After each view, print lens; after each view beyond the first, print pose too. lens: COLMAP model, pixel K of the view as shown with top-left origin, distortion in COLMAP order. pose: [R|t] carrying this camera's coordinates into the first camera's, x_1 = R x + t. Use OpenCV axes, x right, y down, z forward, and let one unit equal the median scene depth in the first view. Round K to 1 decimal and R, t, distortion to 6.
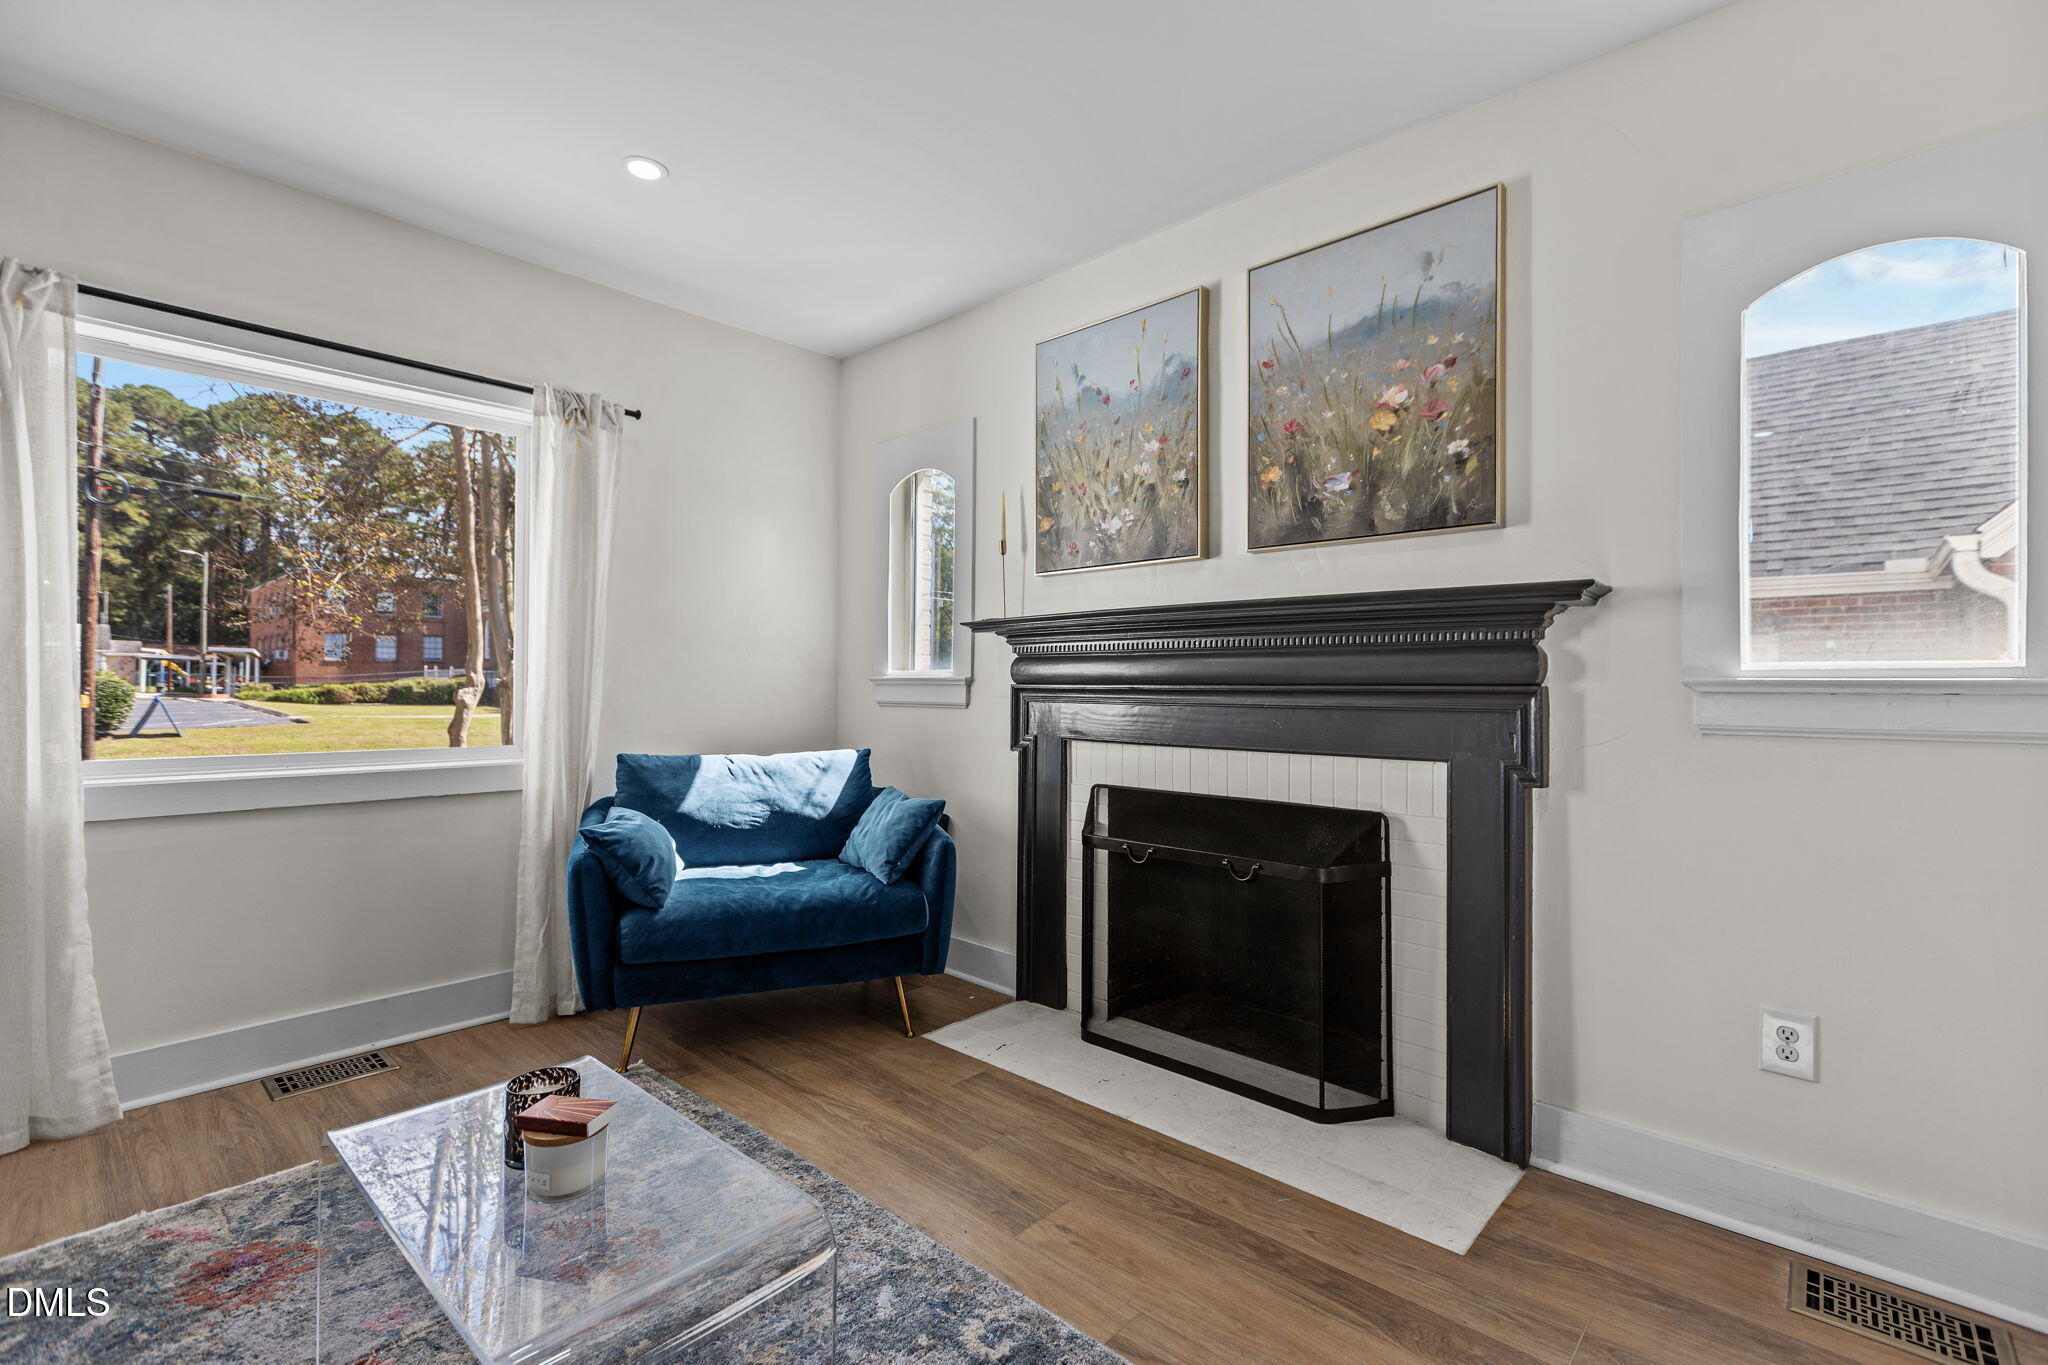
lens RADIAL K [[913.2, 0, 1019.7], [0, 913.2, 662.4], [0, 0, 1]] dist [0.004916, -0.001343]
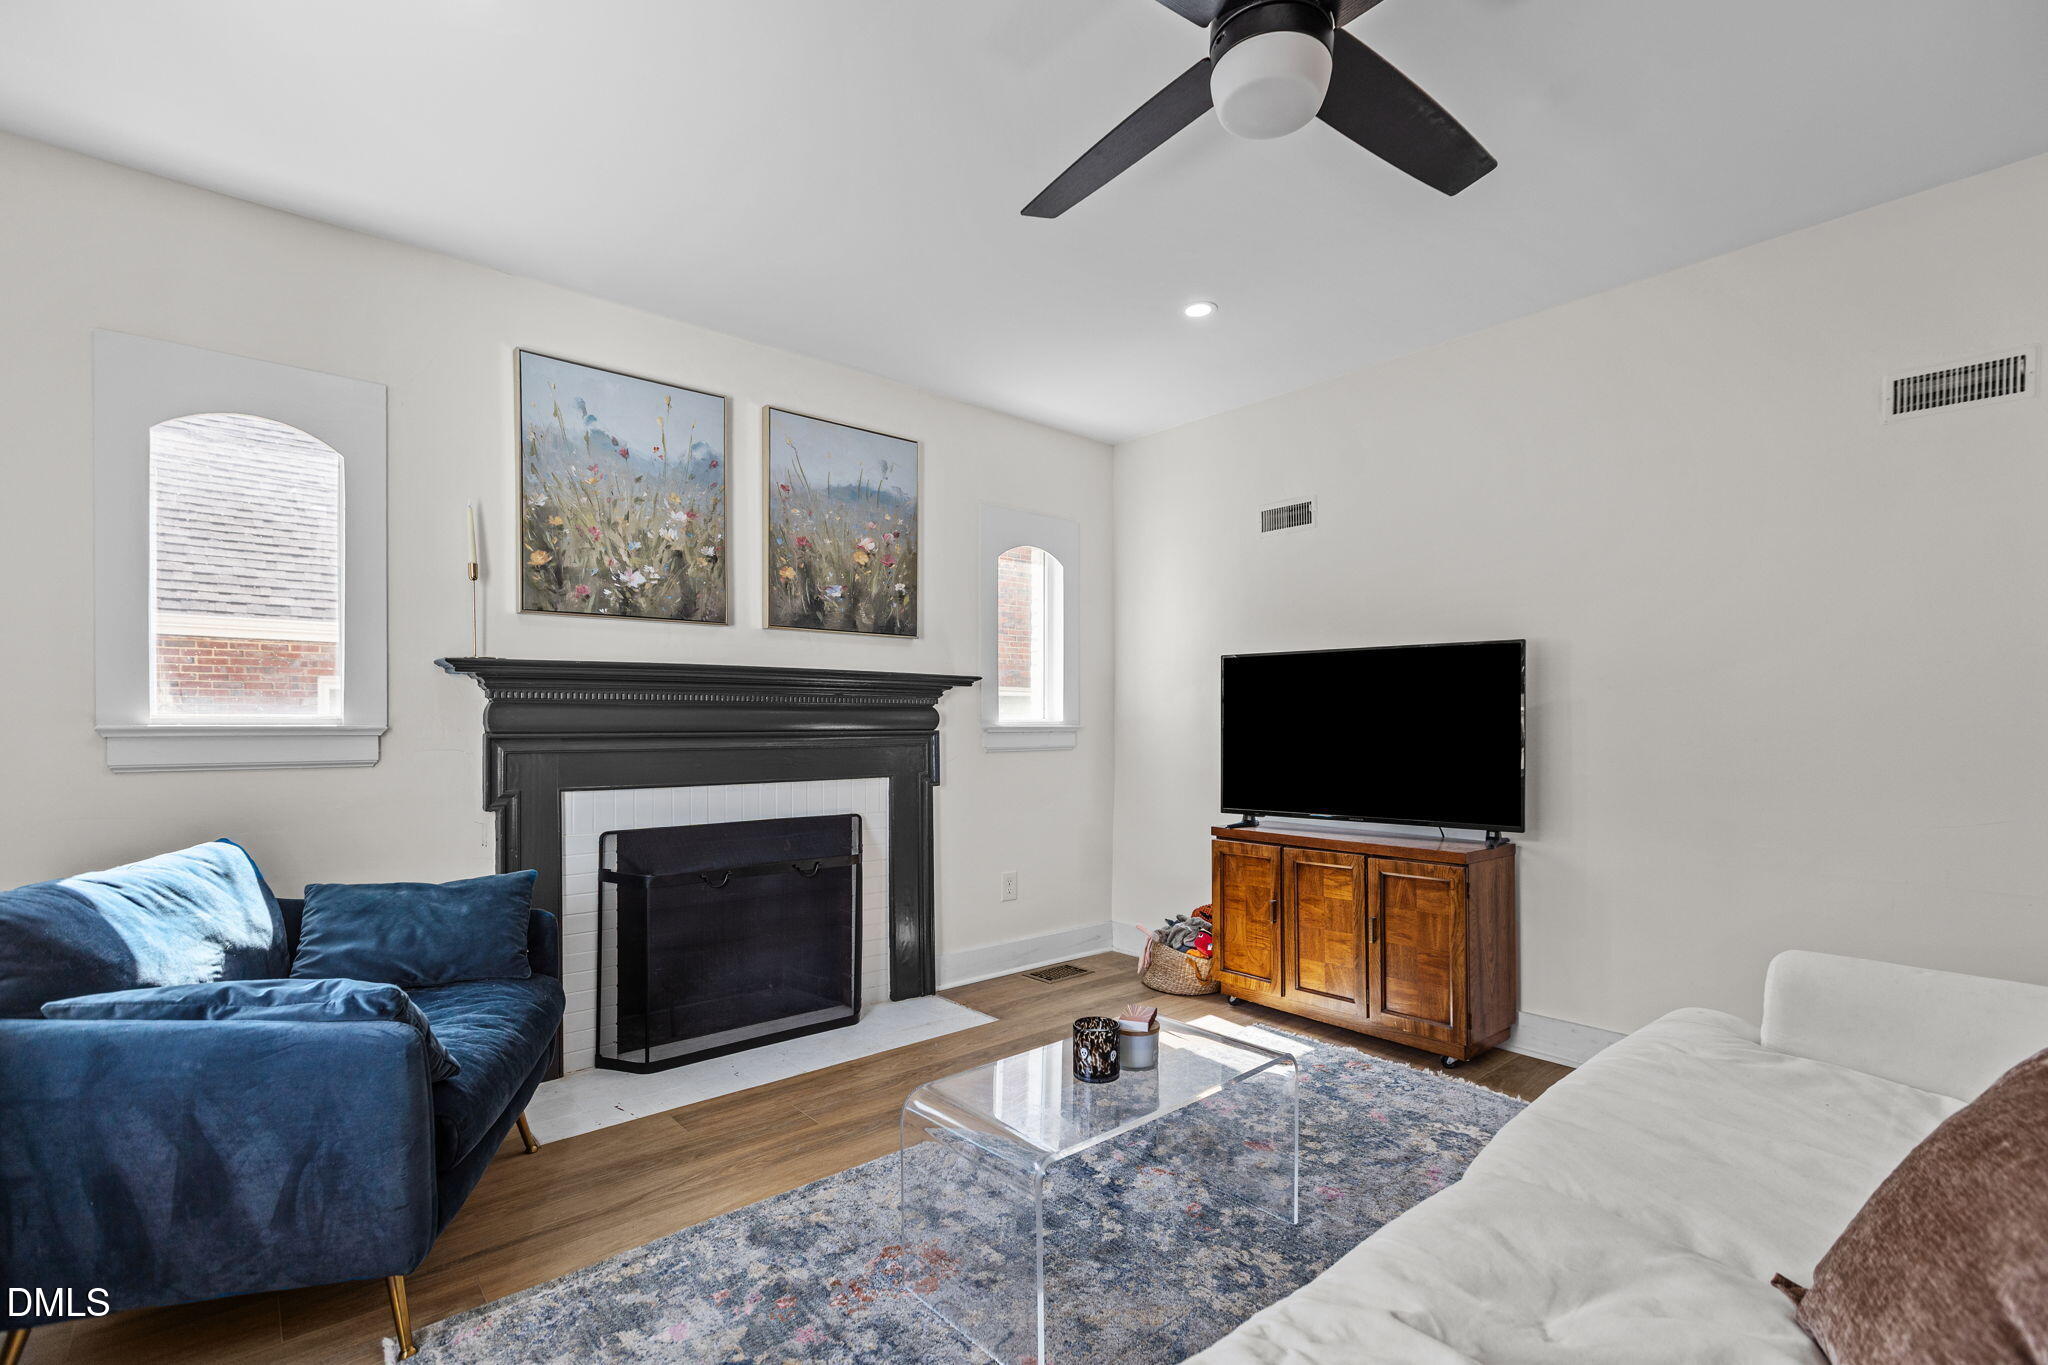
lens RADIAL K [[913.2, 0, 1022.7], [0, 913.2, 723.5], [0, 0, 1]] dist [0.004916, -0.001343]
pose [[0.113289, -0.002585, 0.993559, -0.939690], [-0.016729, 0.999850, 0.004509, 0.001425], [-0.993421, -0.017132, 0.113228, 0.476337]]
